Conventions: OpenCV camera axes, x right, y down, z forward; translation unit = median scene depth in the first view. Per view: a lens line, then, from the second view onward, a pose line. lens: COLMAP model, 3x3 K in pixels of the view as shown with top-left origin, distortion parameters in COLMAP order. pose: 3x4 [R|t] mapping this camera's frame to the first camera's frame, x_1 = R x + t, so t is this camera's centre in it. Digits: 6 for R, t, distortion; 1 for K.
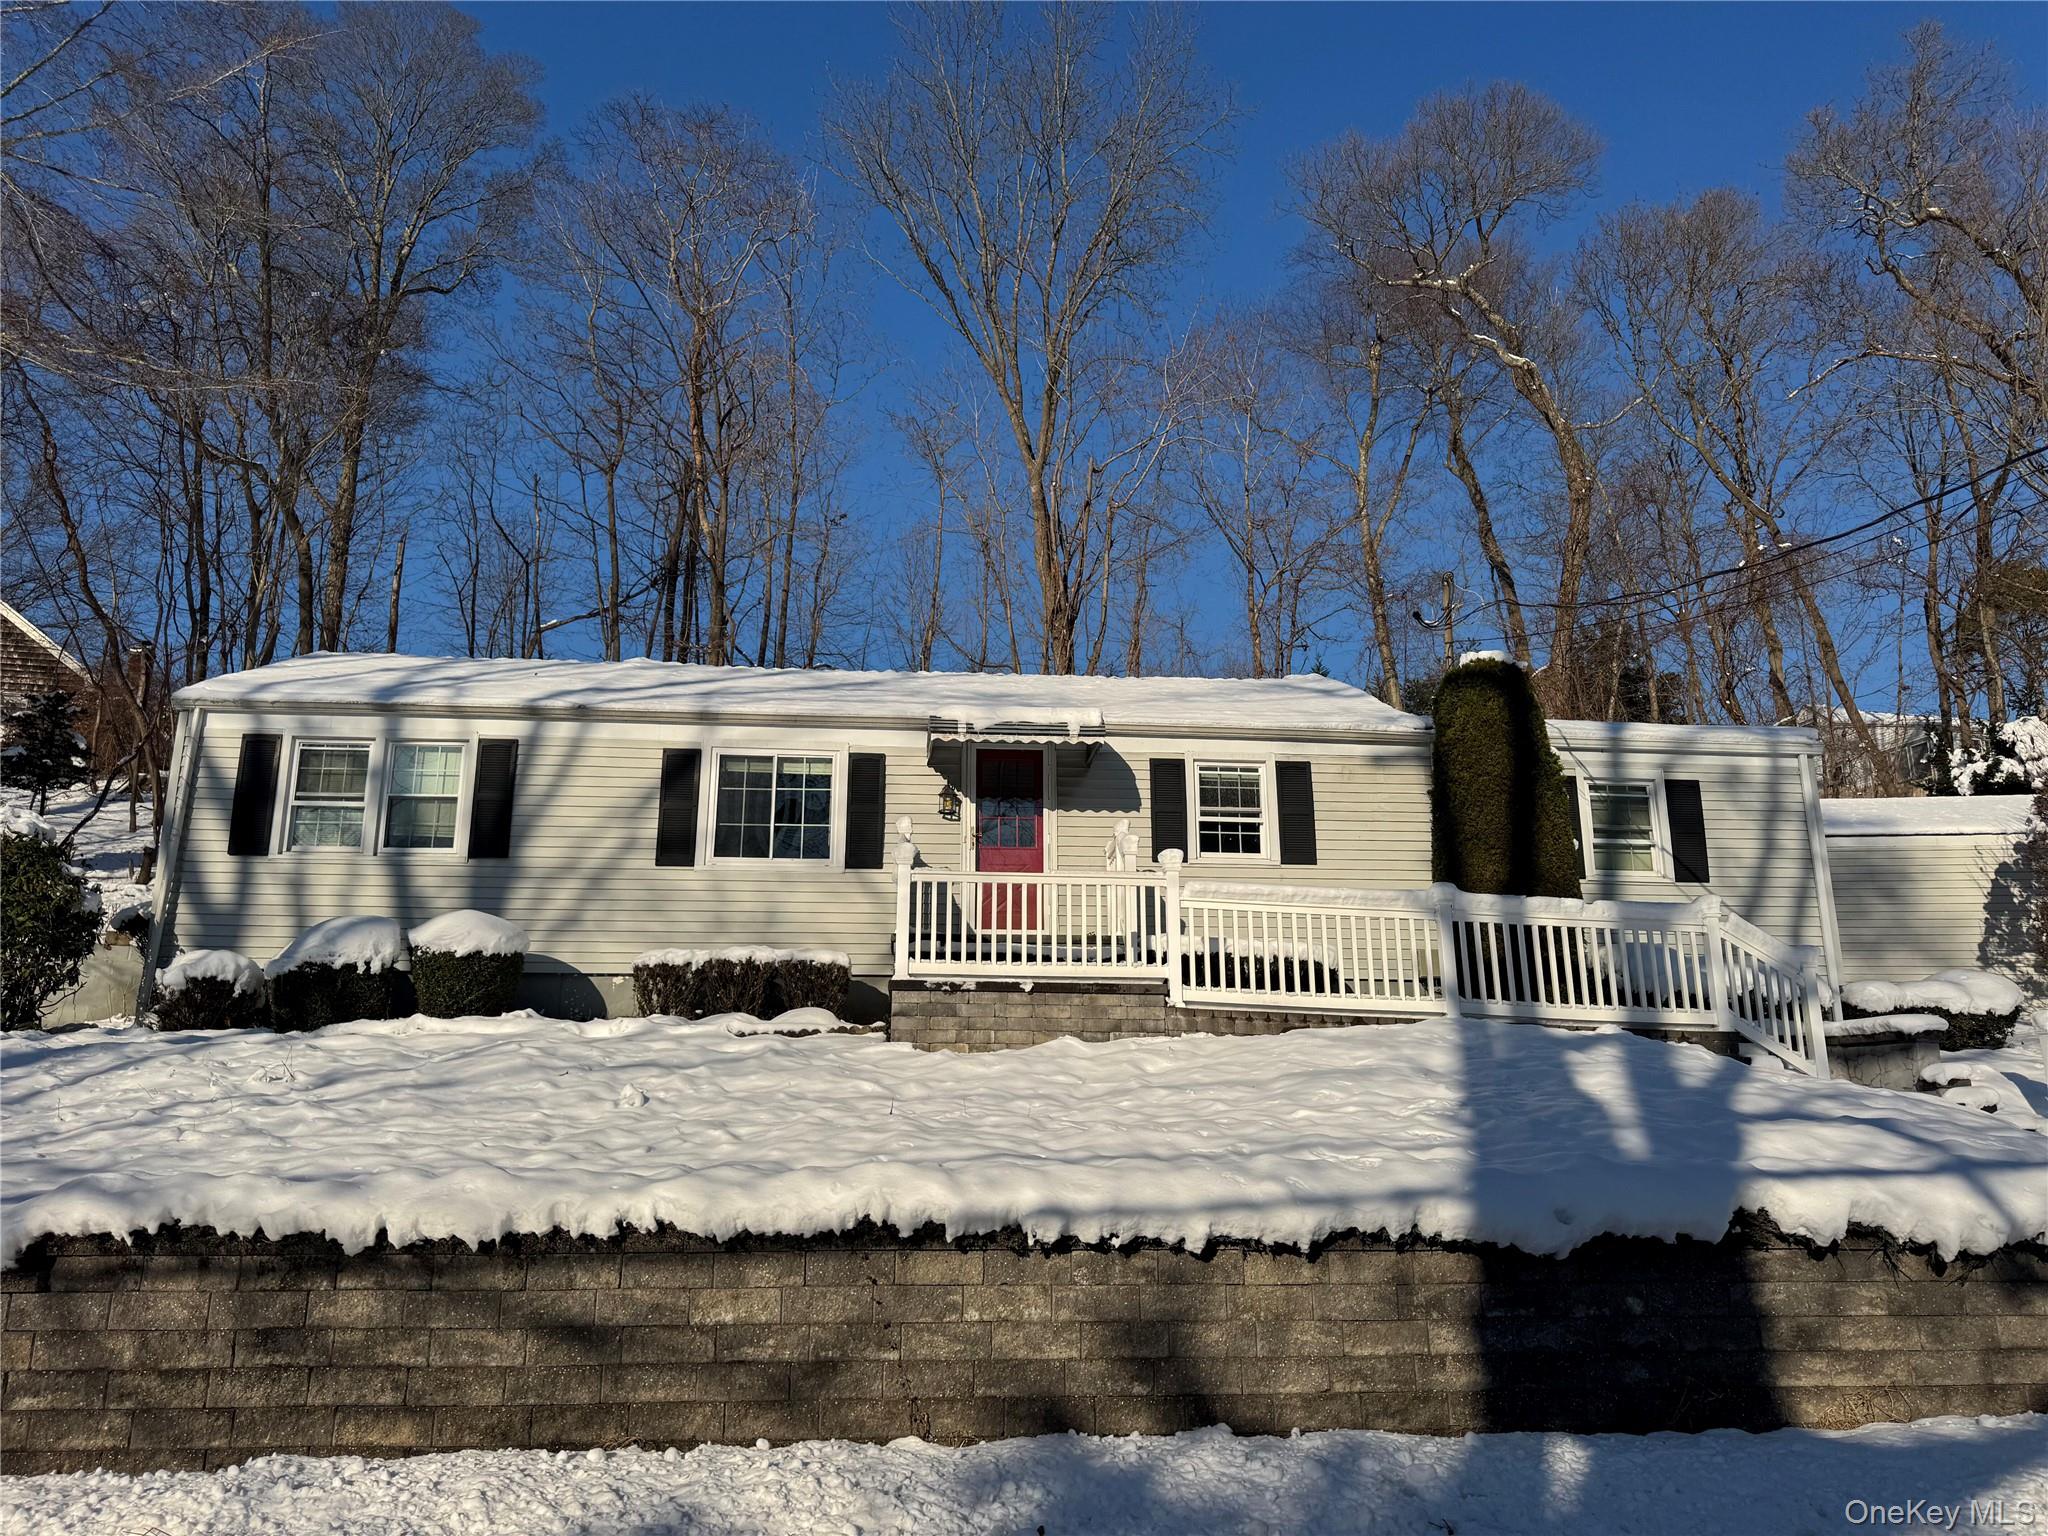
lens RADIAL K [[1417.1, 0, 1026.5], [0, 1417.1, 771.8], [0, 0, 1]] dist [0.056605, -0.063134]
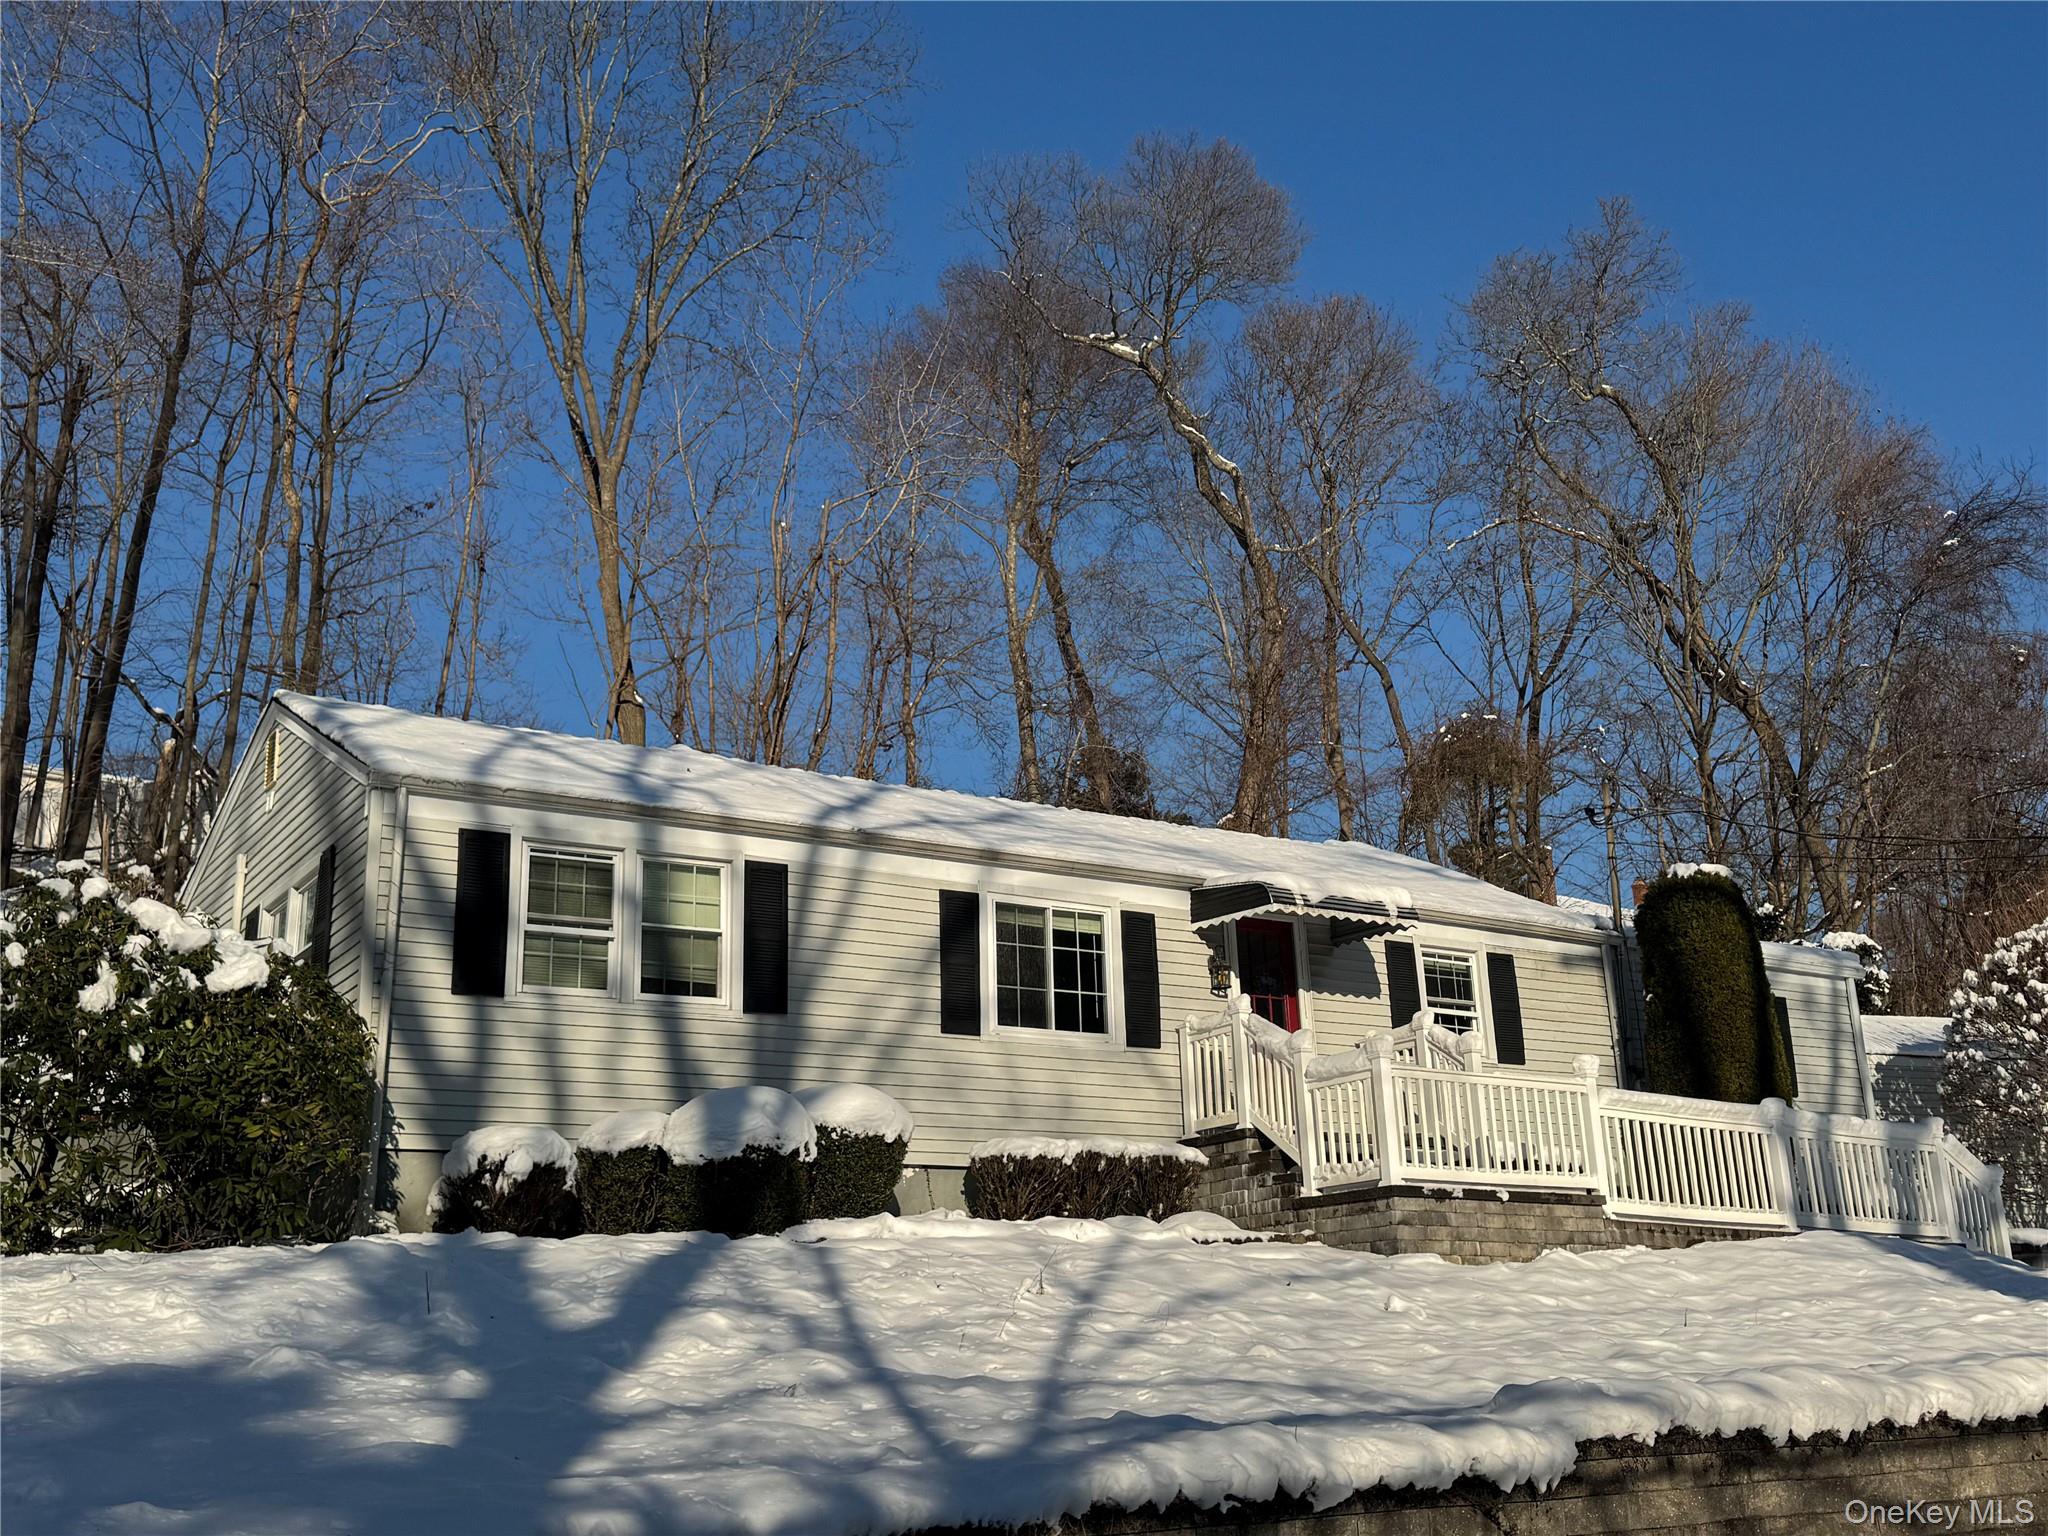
lens RADIAL K [[1999.3, 0, 1025.7], [0, 1999.3, 711.9], [0, 0, 1]] dist [0.066212, 0.000000]
pose [[0.884406, 0.121081, 0.450738, -0.768807], [-0.085734, 0.991475, -0.098116, -0.009222], [-0.458776, 0.048131, 0.887248, -0.064424]]
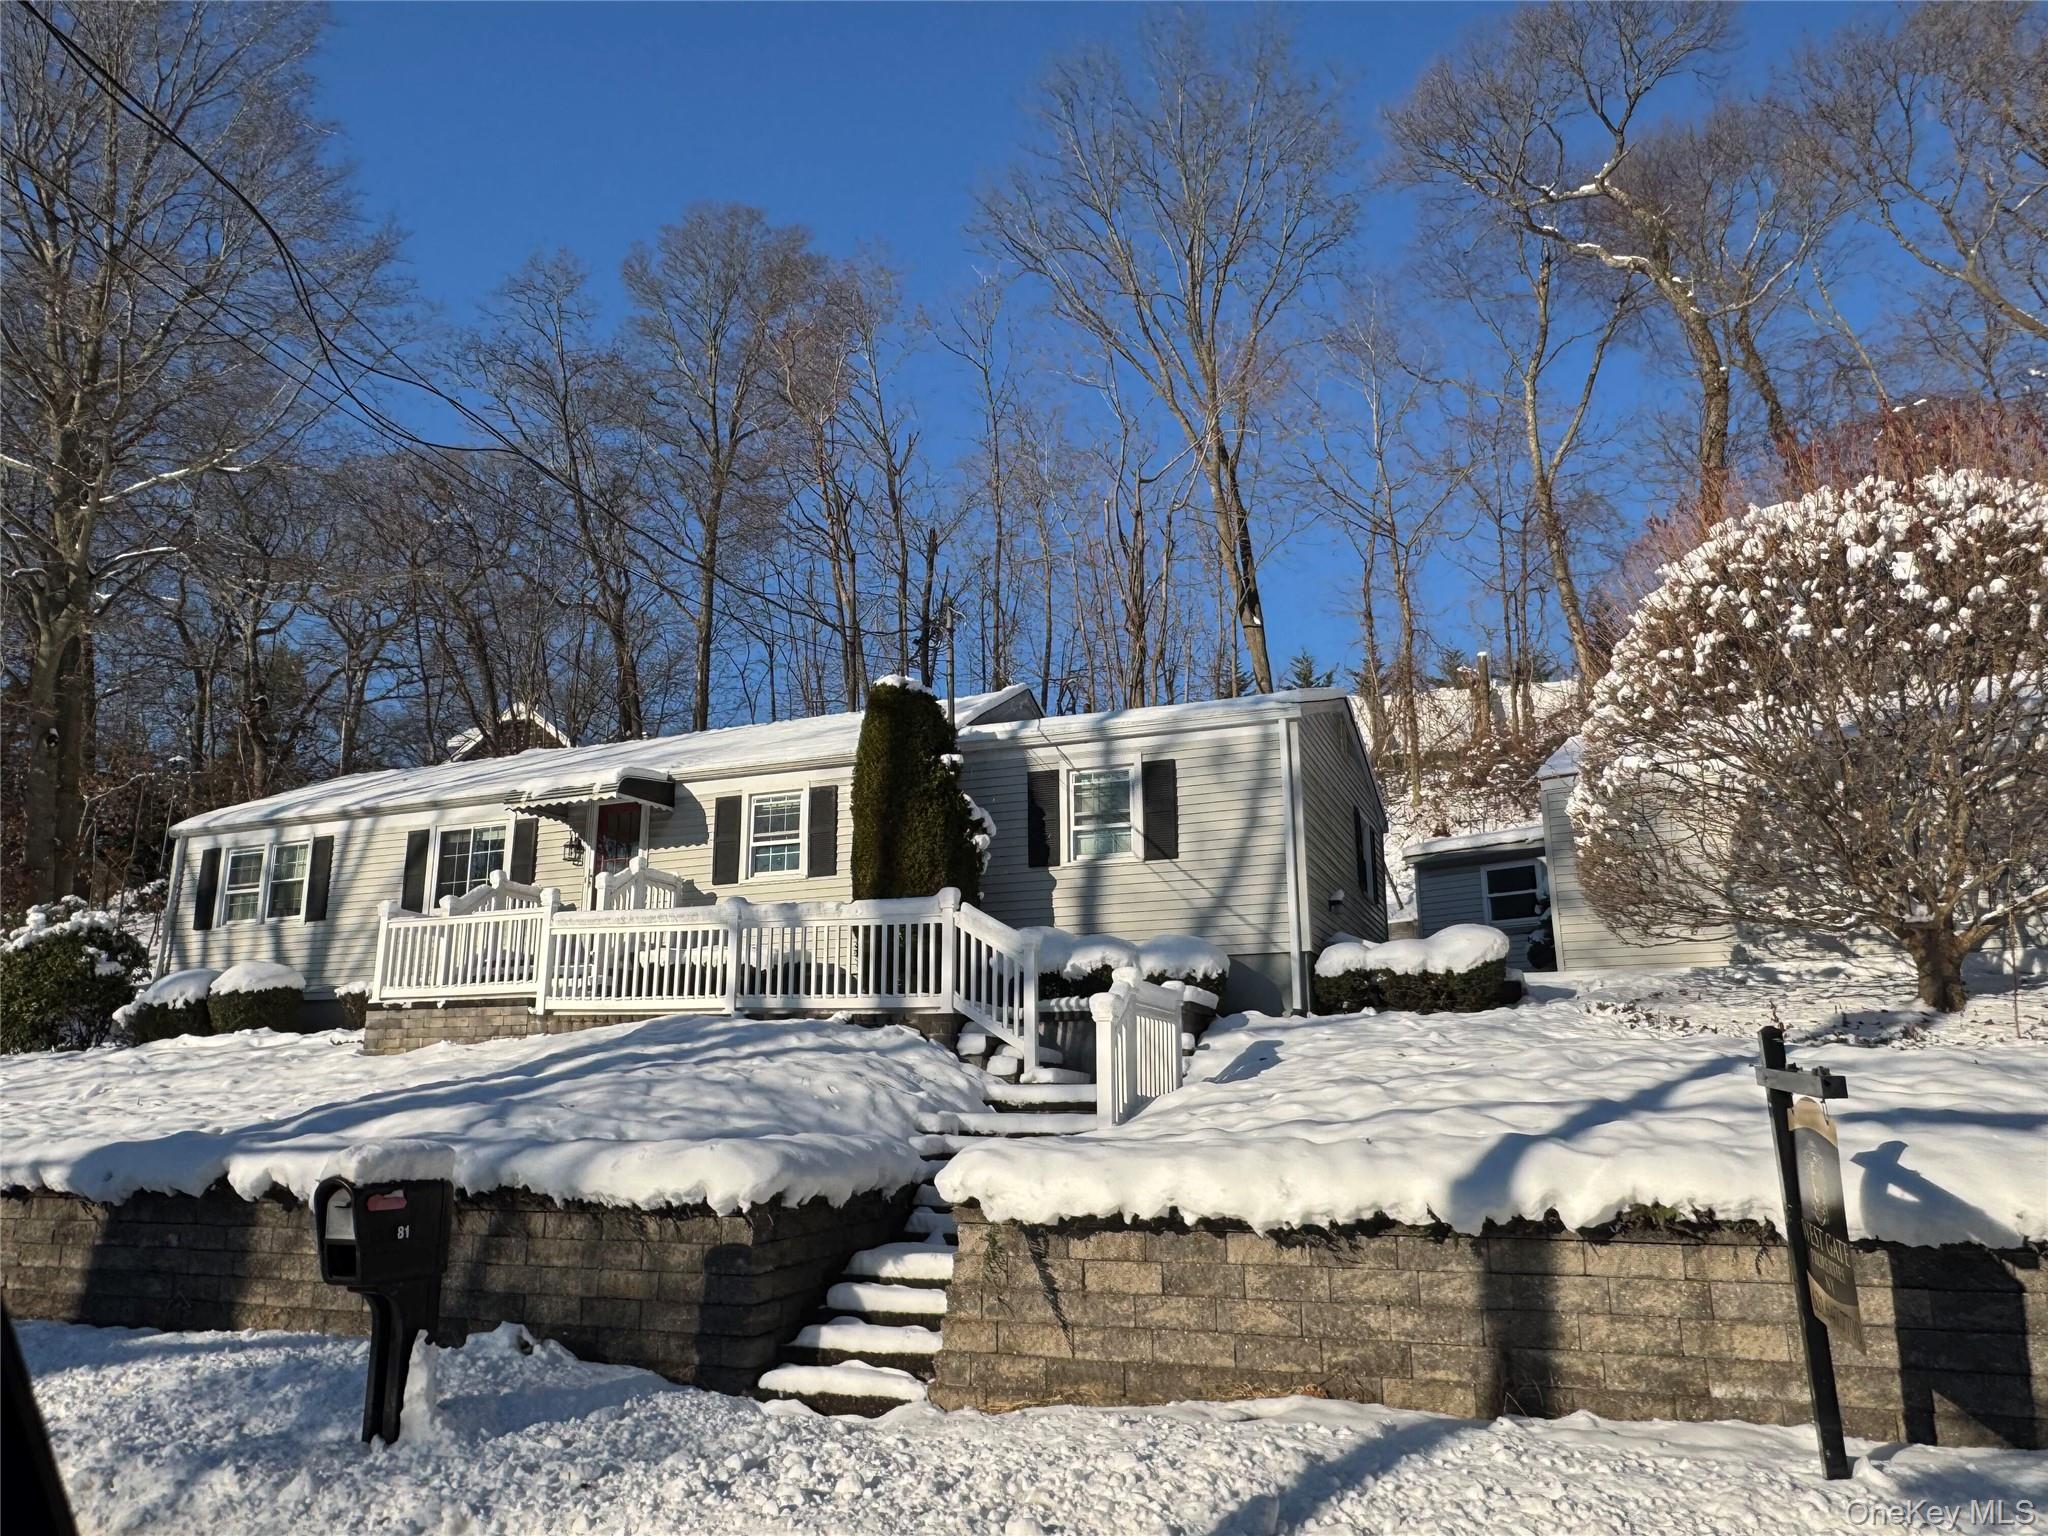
lens RADIAL K [[1351.0, 0, 1019.5], [0, 1351.0, 760.6], [0, 0, 1]] dist [-0.004525, -0.001356]
pose [[0.893437, -0.119053, -0.433124, 0.858409], [0.120517, 0.992417, -0.024187, 0.018398], [0.432719, -0.030589, 0.901010, 0.089075]]
